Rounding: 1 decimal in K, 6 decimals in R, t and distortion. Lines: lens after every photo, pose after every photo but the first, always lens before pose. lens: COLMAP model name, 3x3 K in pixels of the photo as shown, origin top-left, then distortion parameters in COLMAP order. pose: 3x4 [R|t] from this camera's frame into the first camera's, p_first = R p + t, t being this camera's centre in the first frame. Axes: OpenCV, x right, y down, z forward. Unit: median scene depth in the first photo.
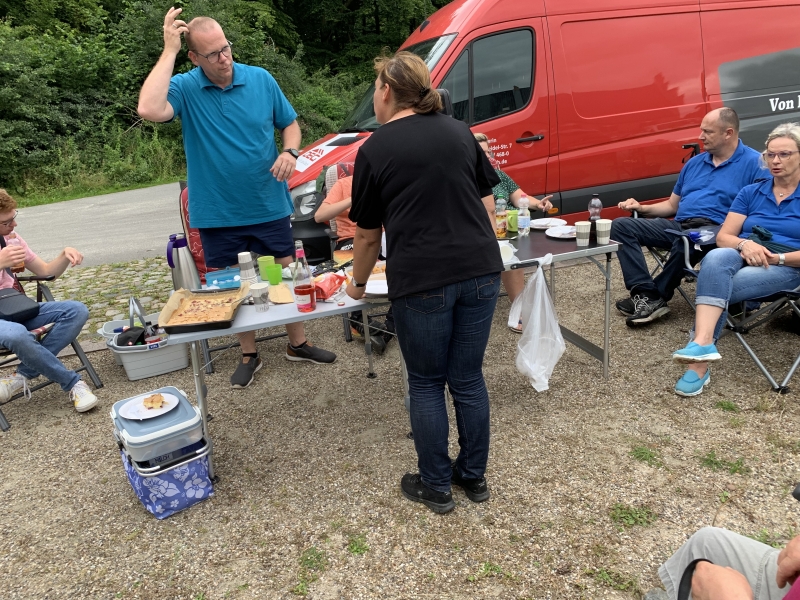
lens RADIAL K [[581.8, 0, 399.0], [0, 581.8, 294.2], [0, 0, 1]] dist [0.002904, -0.008145]
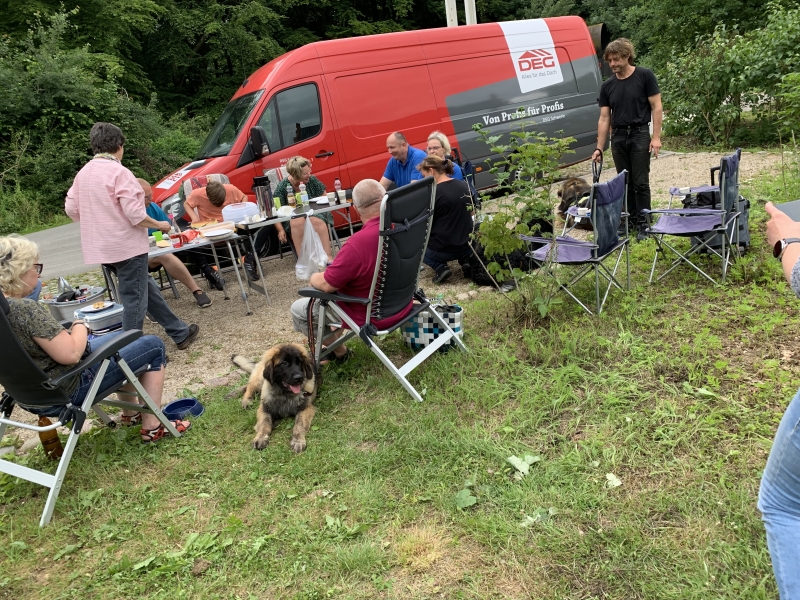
lens RADIAL K [[581.8, 0, 399.6], [0, 581.8, 302.1], [0, 0, 1]] dist [0.002904, -0.008145]
pose [[0.973476, -0.129204, 0.188813, 0.070901], [0.136209, 0.990376, -0.024550, 0.153224], [-0.183824, 0.049617, 0.981706, -0.434228]]
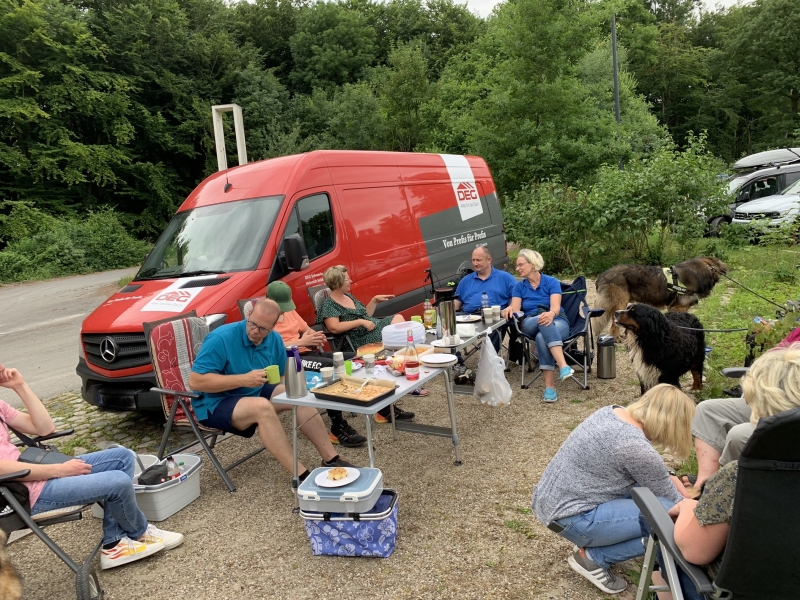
lens RADIAL K [[581.8, 0, 403.6], [0, 581.8, 301.7], [0, 0, 1]] dist [0.002904, -0.008145]
pose [[0.778788, -0.085771, 0.621396, -0.414464], [0.226806, 0.962092, -0.151456, 0.019557], [-0.584850, 0.258888, 0.768718, -0.052193]]
